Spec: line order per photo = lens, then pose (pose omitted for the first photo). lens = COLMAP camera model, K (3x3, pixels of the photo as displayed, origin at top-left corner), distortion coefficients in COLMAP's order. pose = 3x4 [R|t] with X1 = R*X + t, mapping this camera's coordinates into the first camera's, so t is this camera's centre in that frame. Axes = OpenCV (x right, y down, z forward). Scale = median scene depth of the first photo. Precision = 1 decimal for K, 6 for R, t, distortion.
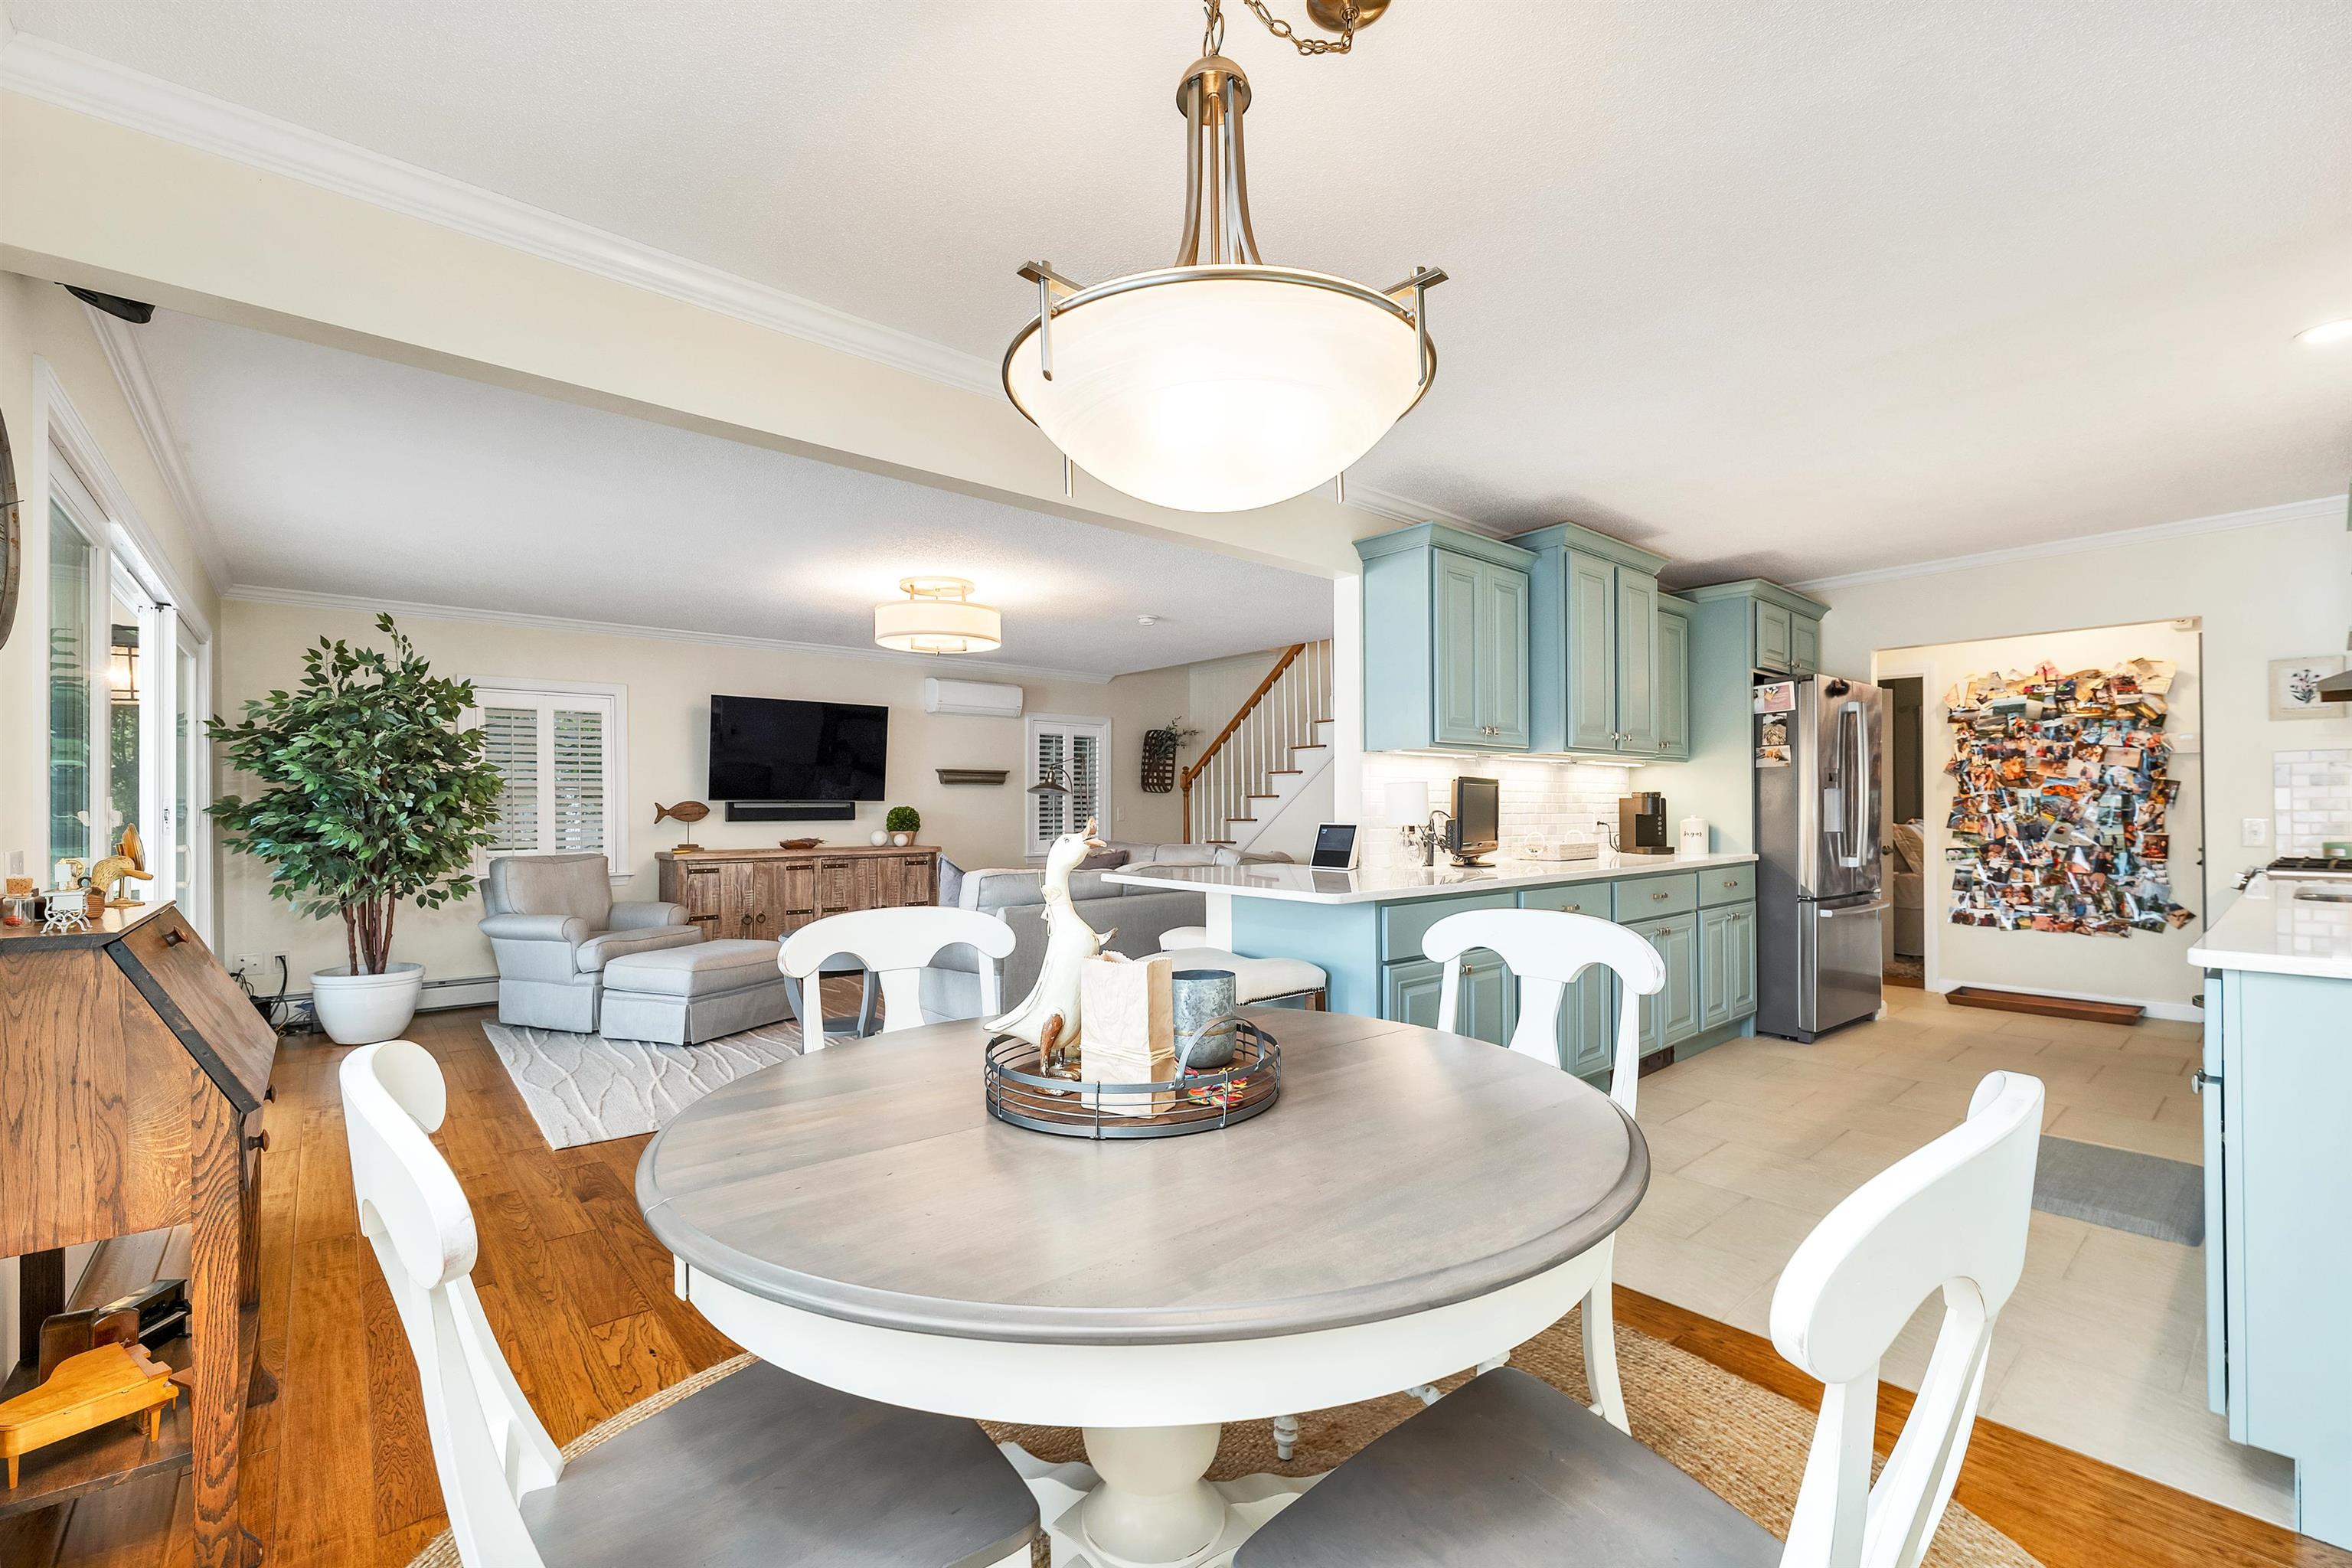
lens RADIAL K [[968.8, 0, 1171.1], [0, 968.8, 800.3], [0, 0, 1]] dist [0.005633, -0.000417]
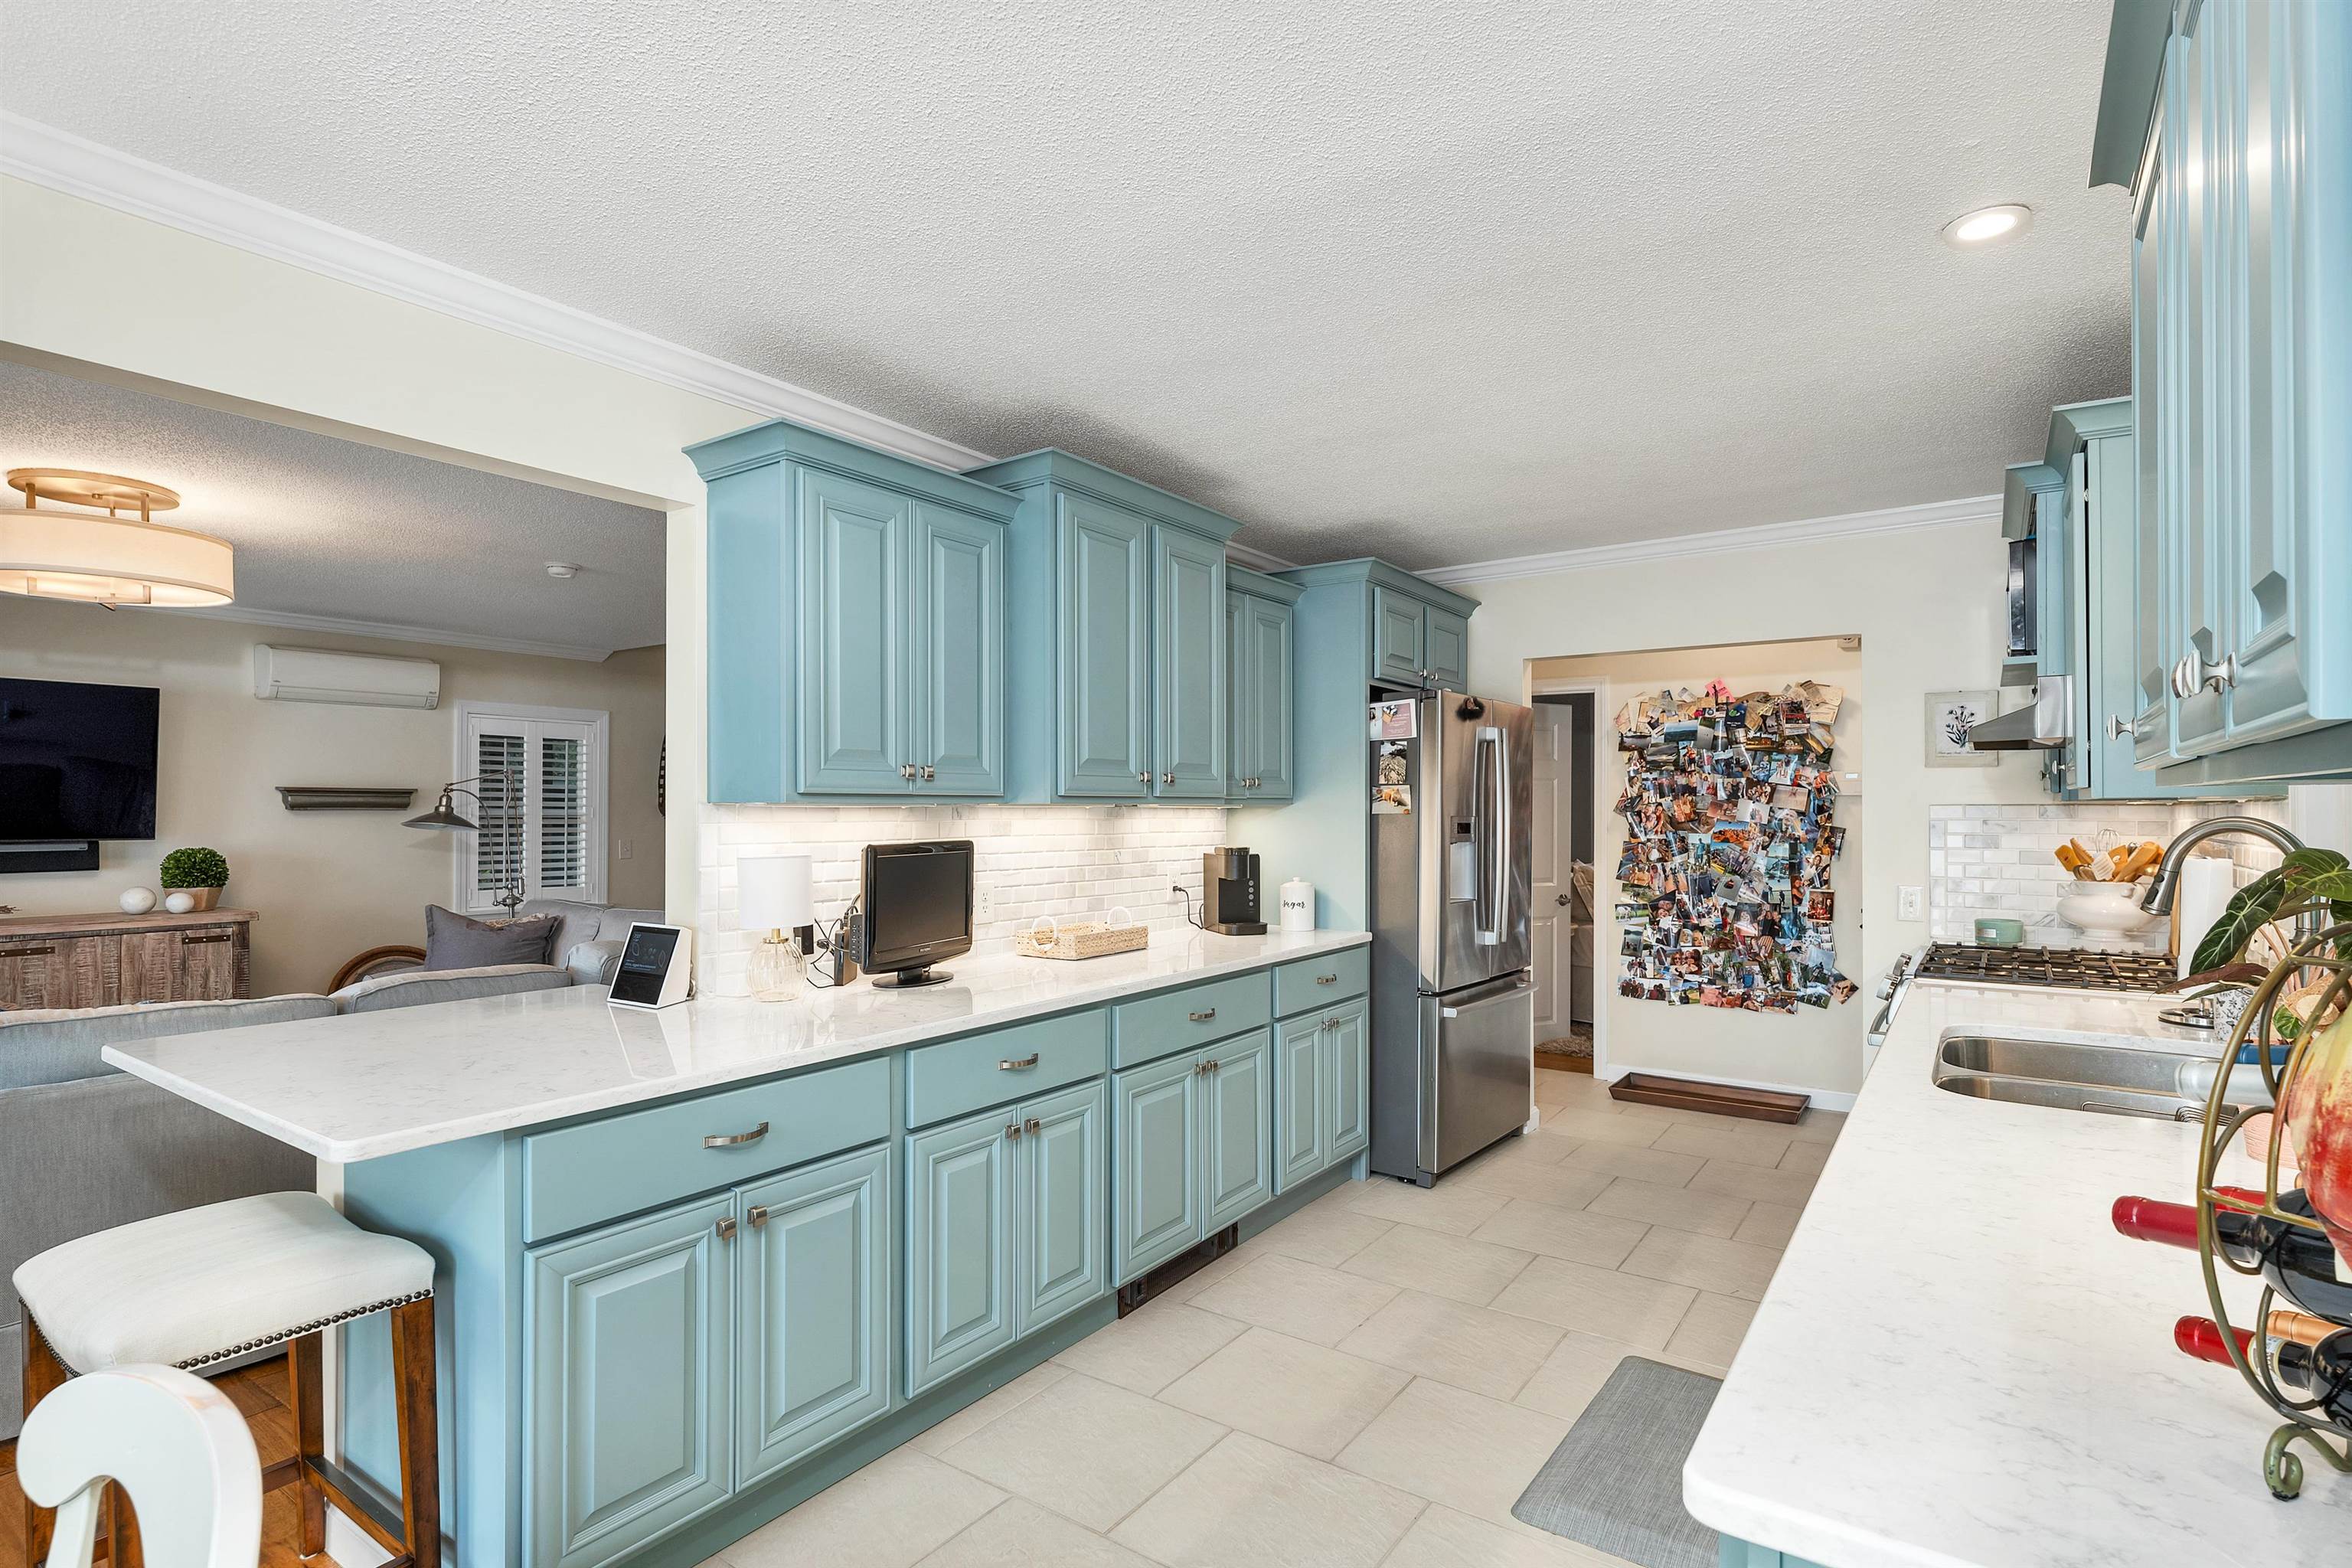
lens RADIAL K [[1146.7, 0, 1165.7], [0, 1146.7, 807.6], [0, 0, 1]] dist [0.001167, 0.000308]
pose [[0.969370, 0.004050, 0.245572, 0.212856], [-0.005257, 0.999977, 0.004259, -0.037122], [-0.245550, -0.005420, 0.969369, 0.174813]]
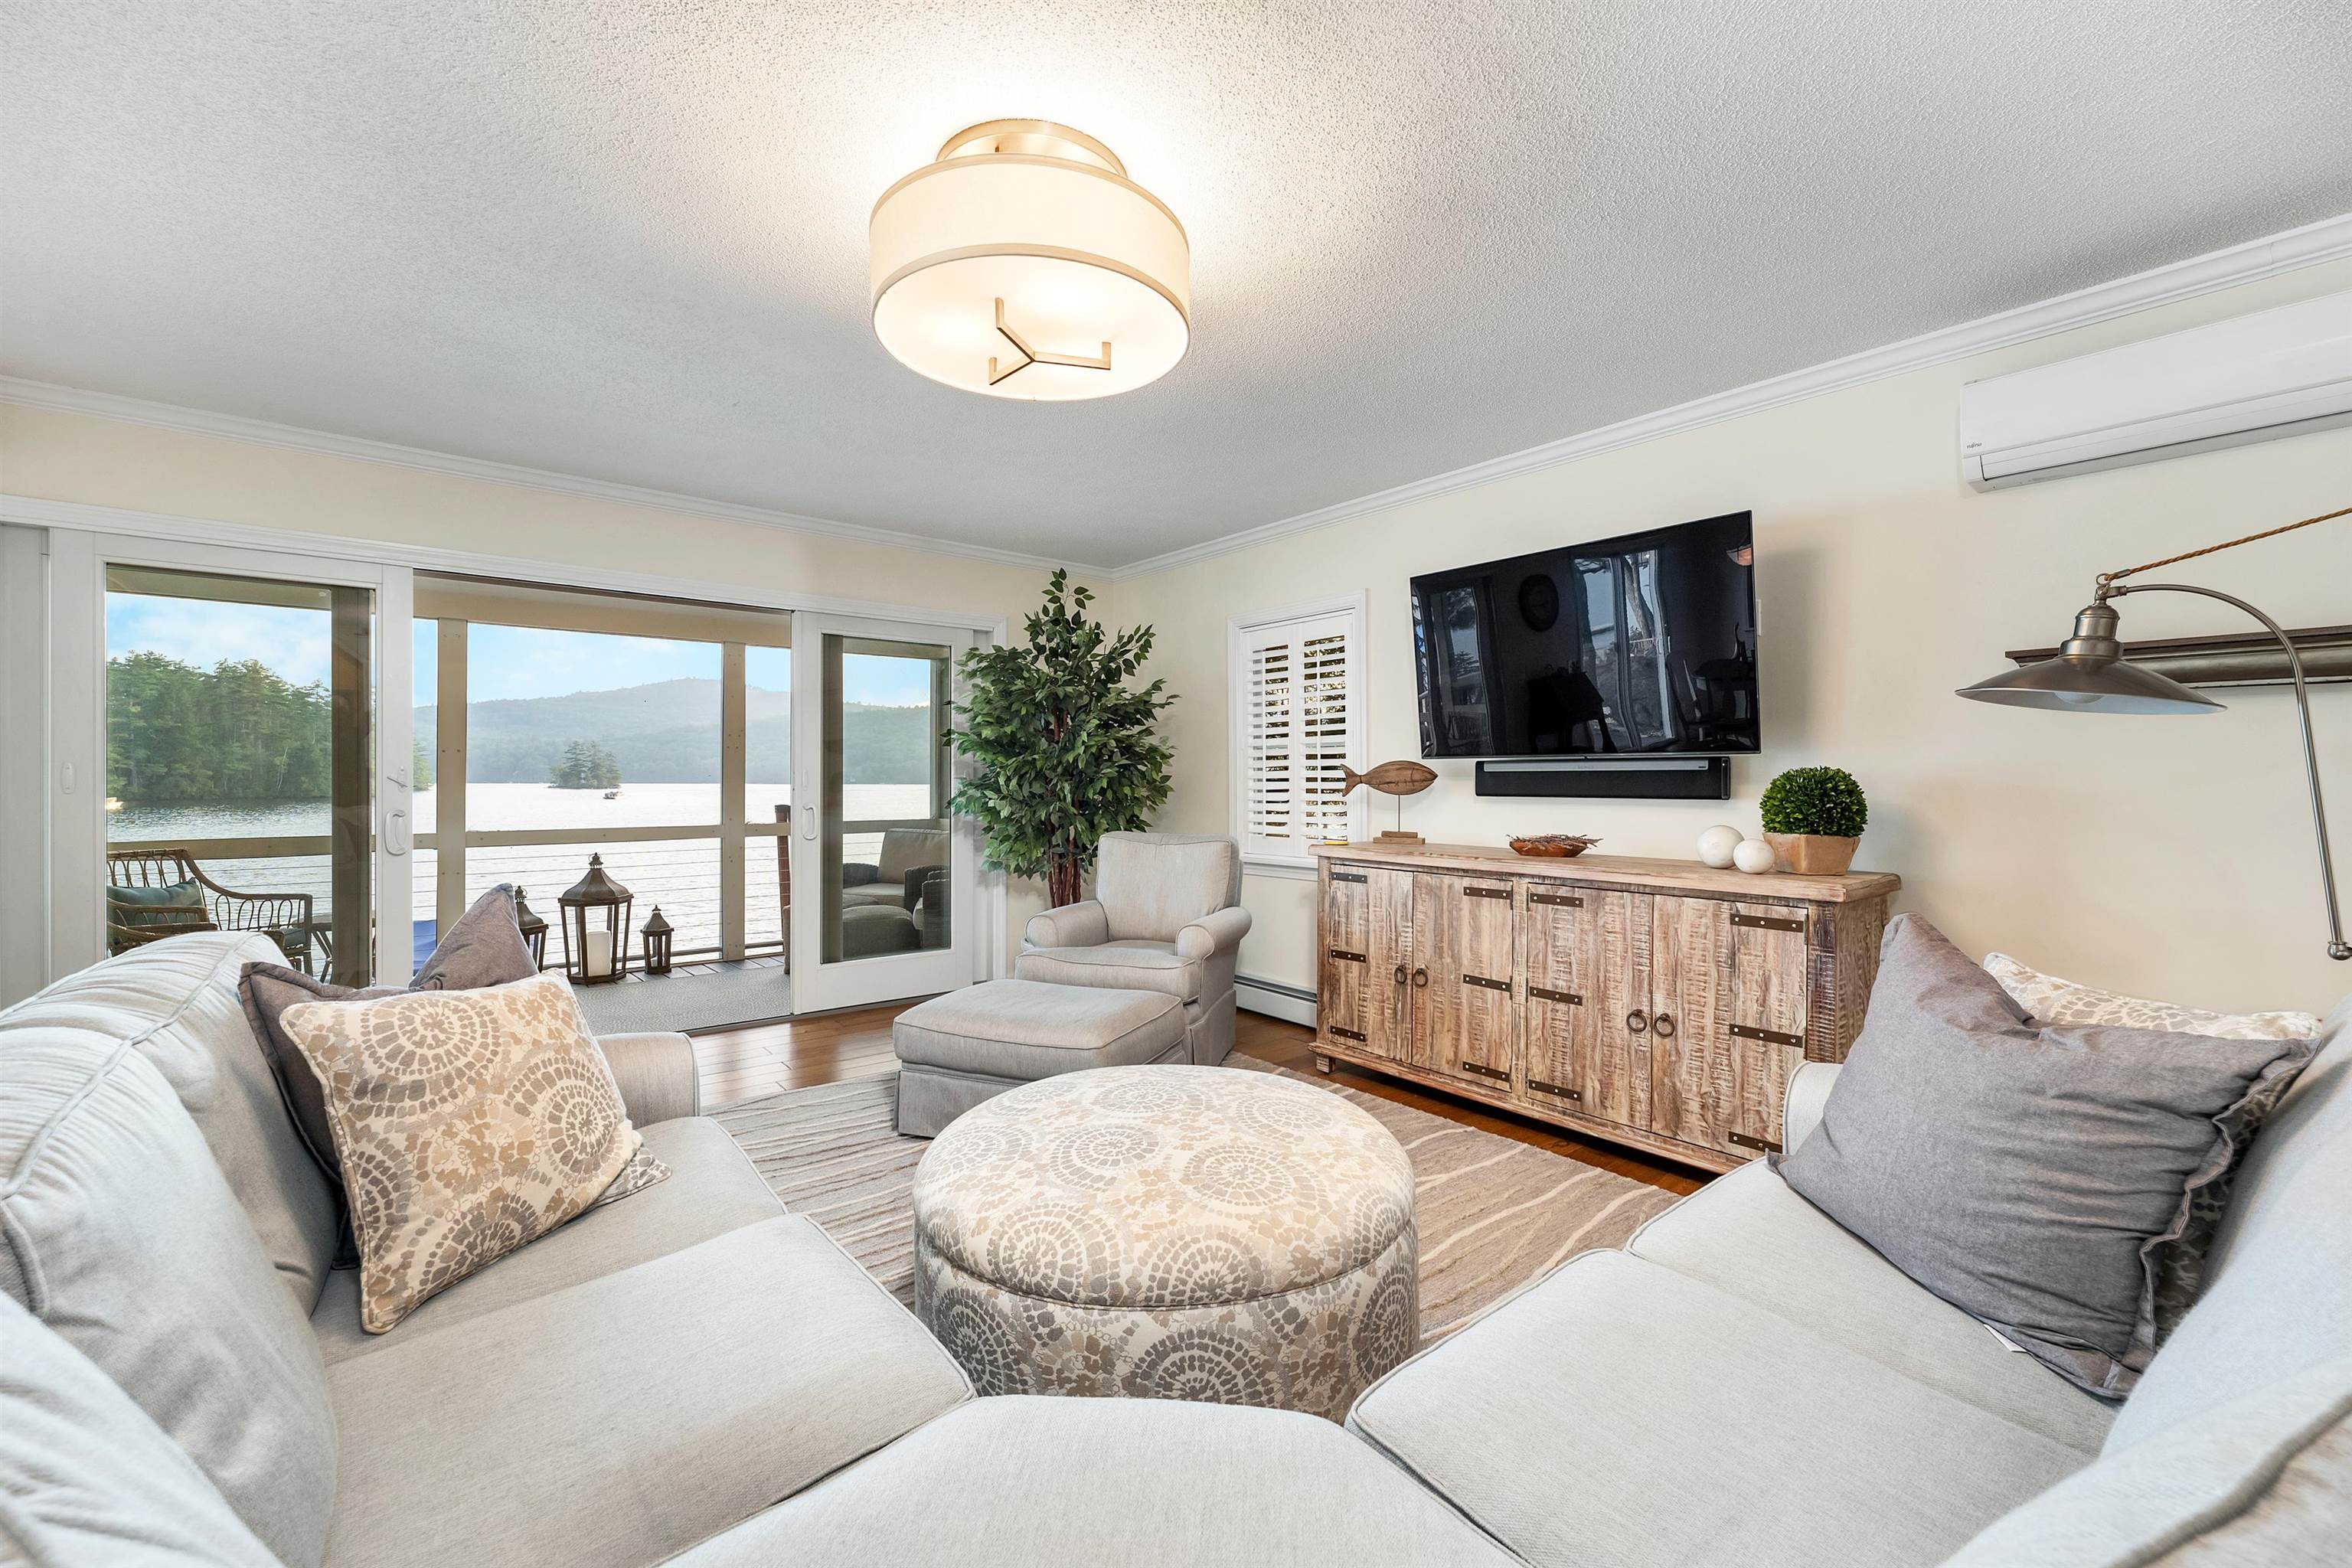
lens RADIAL K [[968.8, 0, 1192.9], [0, 968.8, 771.7], [0, 0, 1]] dist [0.005633, -0.000417]
pose [[0.006736, -0.003436, -0.999971, 0.135063], [0.003455, 0.999988, -0.003413, 0.011557], [0.999971, -0.003432, 0.006748, 1.070096]]
